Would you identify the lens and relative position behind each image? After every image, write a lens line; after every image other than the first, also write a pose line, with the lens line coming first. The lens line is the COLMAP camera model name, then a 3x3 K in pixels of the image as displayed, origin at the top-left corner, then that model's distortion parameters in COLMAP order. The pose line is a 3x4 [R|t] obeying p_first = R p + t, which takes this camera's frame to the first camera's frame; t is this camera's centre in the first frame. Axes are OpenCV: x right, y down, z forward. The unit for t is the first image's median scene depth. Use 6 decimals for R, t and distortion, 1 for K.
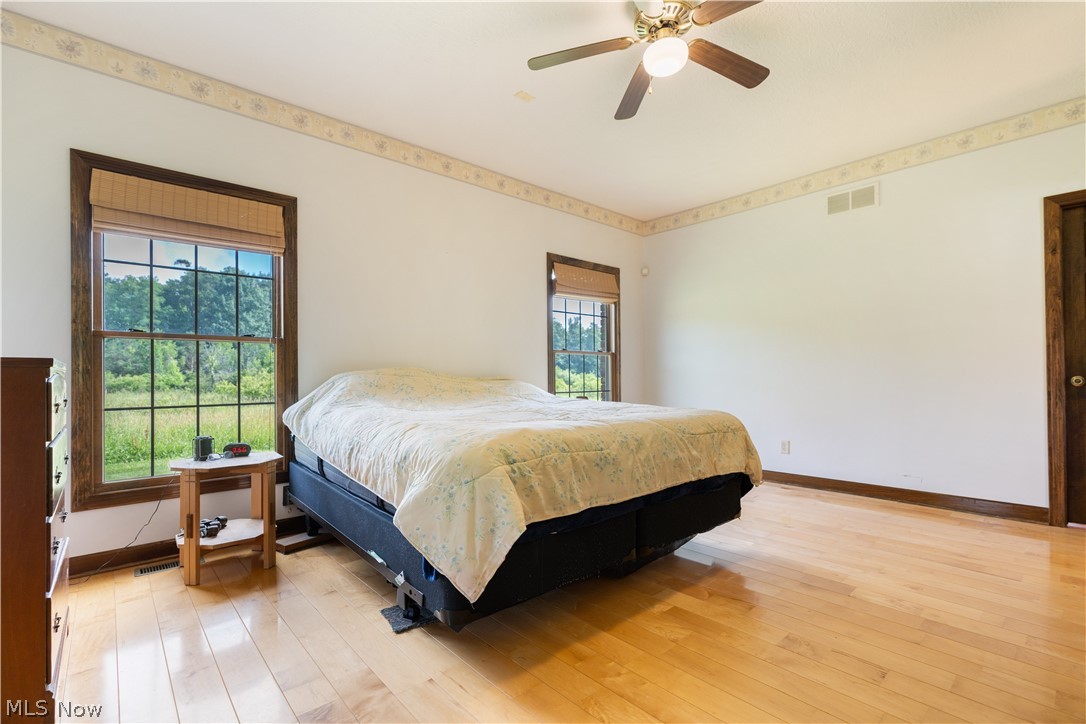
lens RADIAL K [[486.8, 0, 545.0], [0, 486.8, 371.4], [0, 0, 1]] dist [-0.008035, 0.003826]
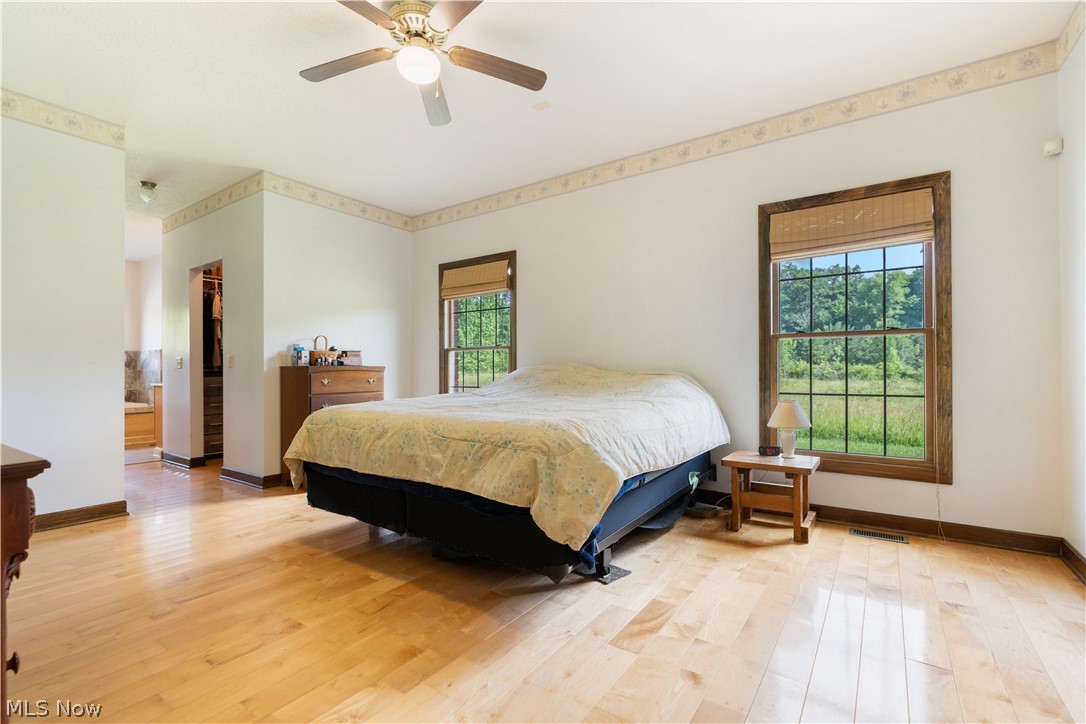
lens RADIAL K [[486.8, 0, 546.4], [0, 486.8, 361.9], [0, 0, 1]] dist [-0.008035, 0.003826]
pose [[0.245268, -0.011942, -0.969382, 0.590723], [0.015677, 0.999842, -0.008351, -0.002118], [0.969329, -0.013149, 0.245417, 0.450796]]
